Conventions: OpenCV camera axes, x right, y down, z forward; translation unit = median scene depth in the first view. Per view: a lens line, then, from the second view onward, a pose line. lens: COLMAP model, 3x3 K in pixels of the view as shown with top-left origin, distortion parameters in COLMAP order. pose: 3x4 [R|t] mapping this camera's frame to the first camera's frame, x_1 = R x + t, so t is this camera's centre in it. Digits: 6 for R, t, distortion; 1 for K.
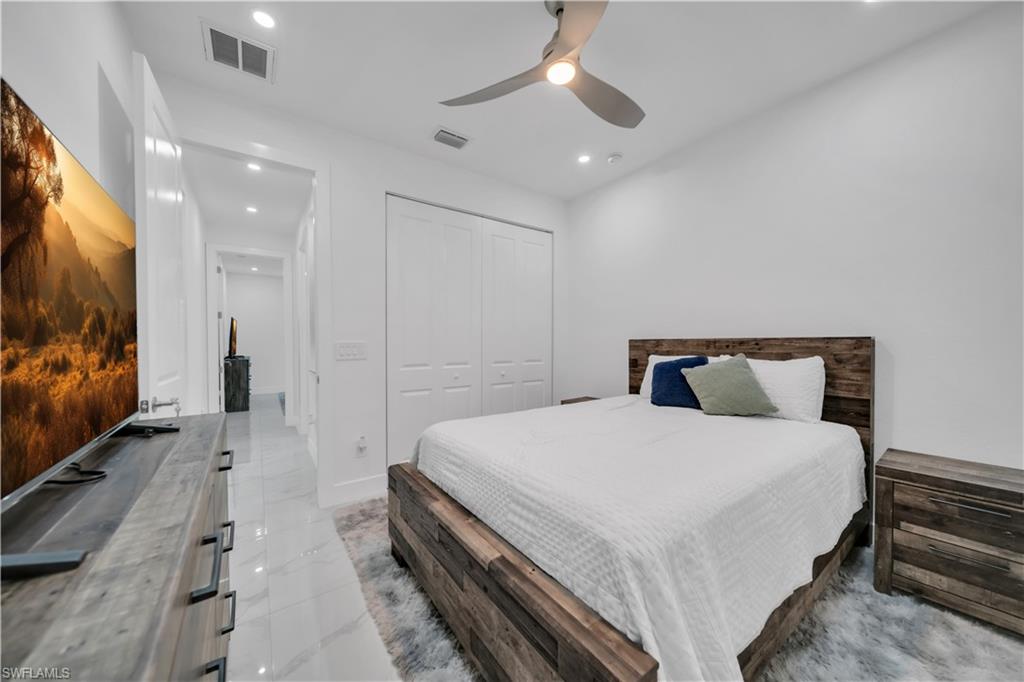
lens RADIAL K [[353.6, 0, 511.2], [0, 353.6, 341.9], [0, 0, 1]] dist [0.001050, -0.000894]
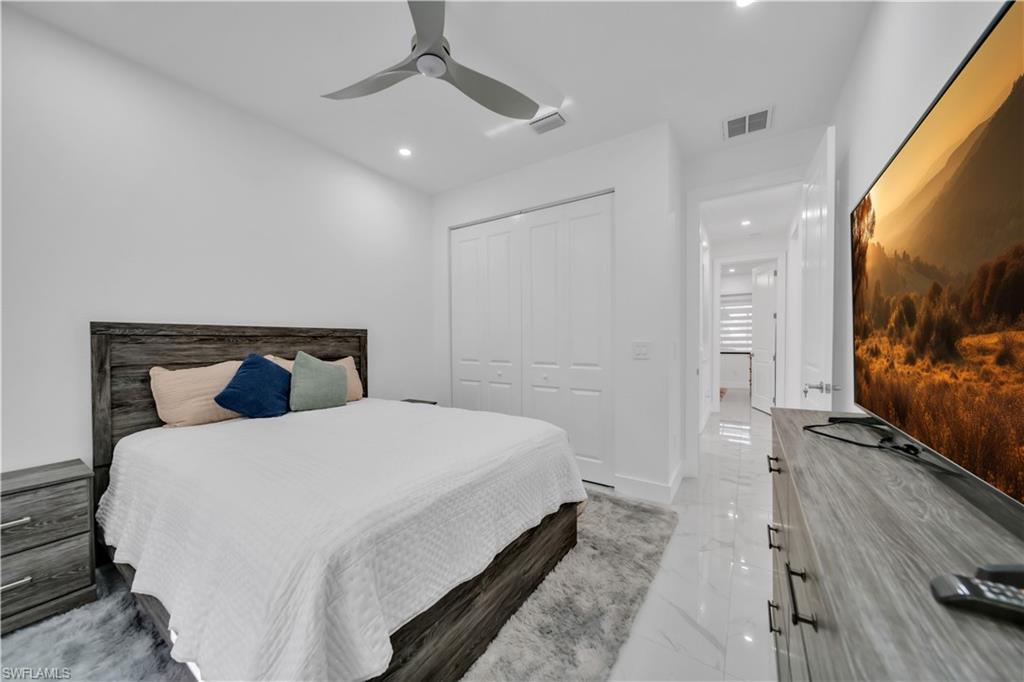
lens RADIAL K [[353.6, 0, 510.9], [0, 353.6, 345.5], [0, 0, 1]] dist [0.001050, -0.000894]
pose [[-0.310944, 0.014927, 0.950311, -1.878851], [0.022086, 0.999720, -0.008476, 0.016548], [-0.950172, 0.018353, -0.311187, 2.482120]]
